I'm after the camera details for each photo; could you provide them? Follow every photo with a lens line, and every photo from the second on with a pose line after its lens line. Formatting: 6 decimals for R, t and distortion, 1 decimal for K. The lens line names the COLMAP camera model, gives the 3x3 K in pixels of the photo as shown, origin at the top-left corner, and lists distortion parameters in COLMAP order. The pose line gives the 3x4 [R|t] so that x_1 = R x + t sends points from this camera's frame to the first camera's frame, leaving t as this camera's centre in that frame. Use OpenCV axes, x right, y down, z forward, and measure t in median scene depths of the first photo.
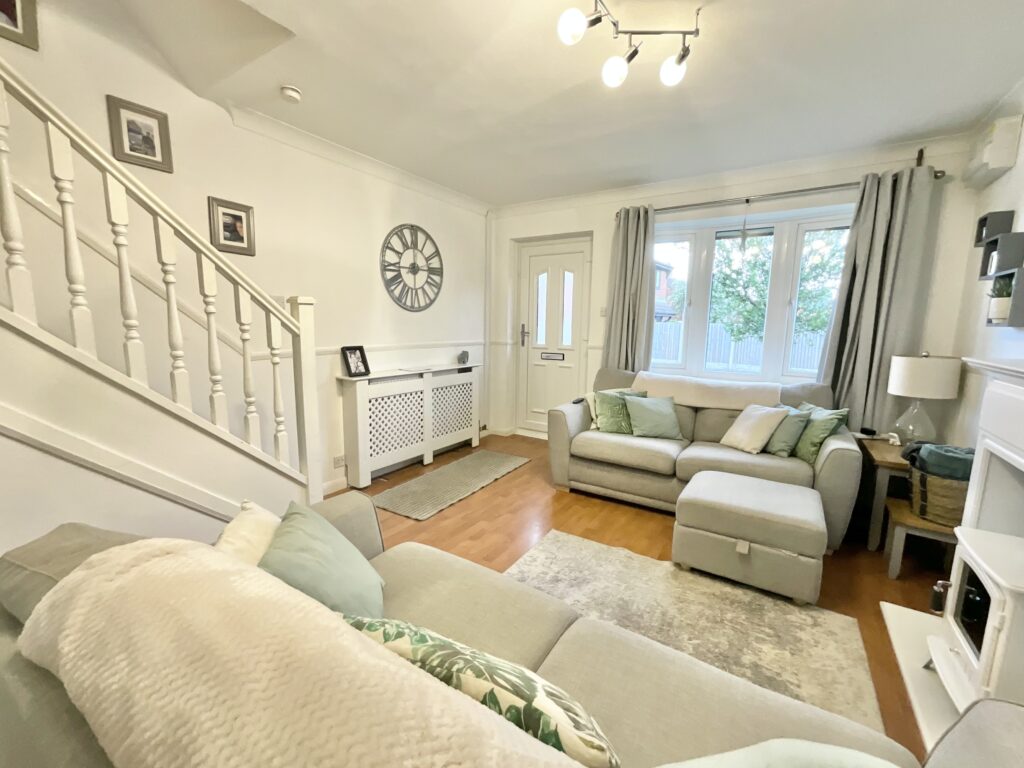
lens RADIAL K [[419.0, 0, 514.3], [0, 419.0, 386.5], [0, 0, 1]] dist [-0.011488, 0.000101]
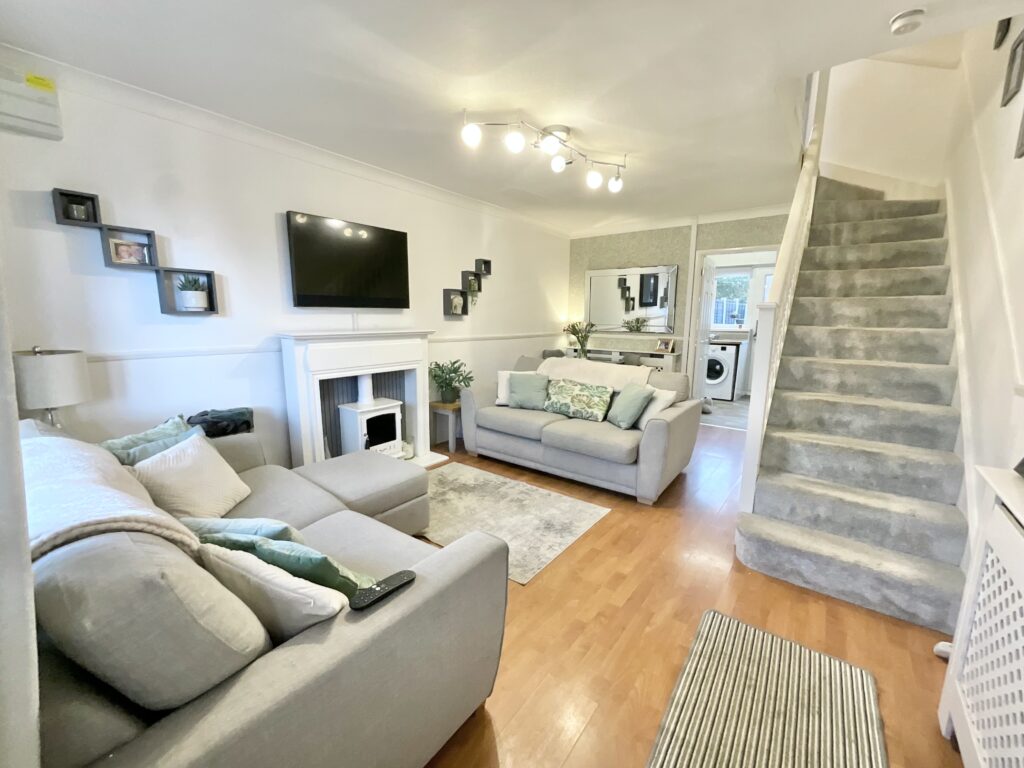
lens RADIAL K [[409.0, 0, 508.6], [0, 409.0, 386.8], [0, 0, 1]] dist [-0.011405, 0.000517]
pose [[-0.996510, -0.039201, 0.073701, 0.094080], [-0.013627, 0.947428, 0.319679, -0.239161], [-0.082358, 0.317559, -0.944655, 1.505220]]
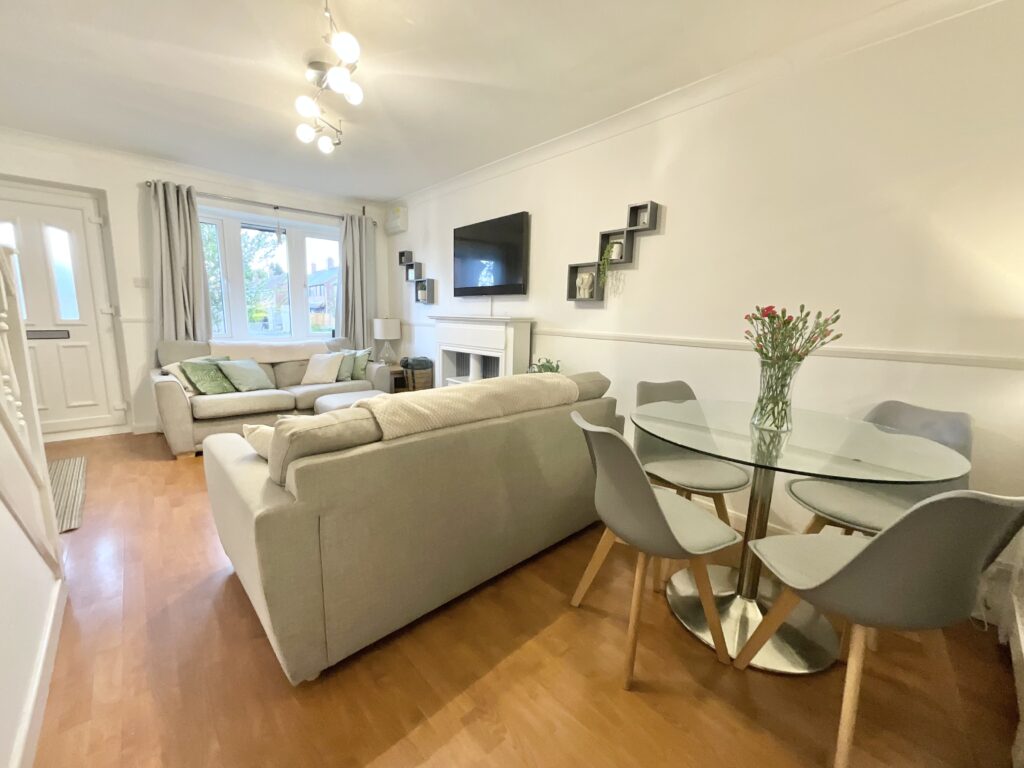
lens RADIAL K [[409.0, 0, 508.6], [0, 409.0, 386.8], [0, 0, 1]] dist [-0.011405, 0.000517]
pose [[0.254264, -0.169257, 0.952209, -0.692264], [0.121903, 0.982323, 0.142059, 0.036794], [-0.959421, 0.079956, 0.270403, -0.047357]]
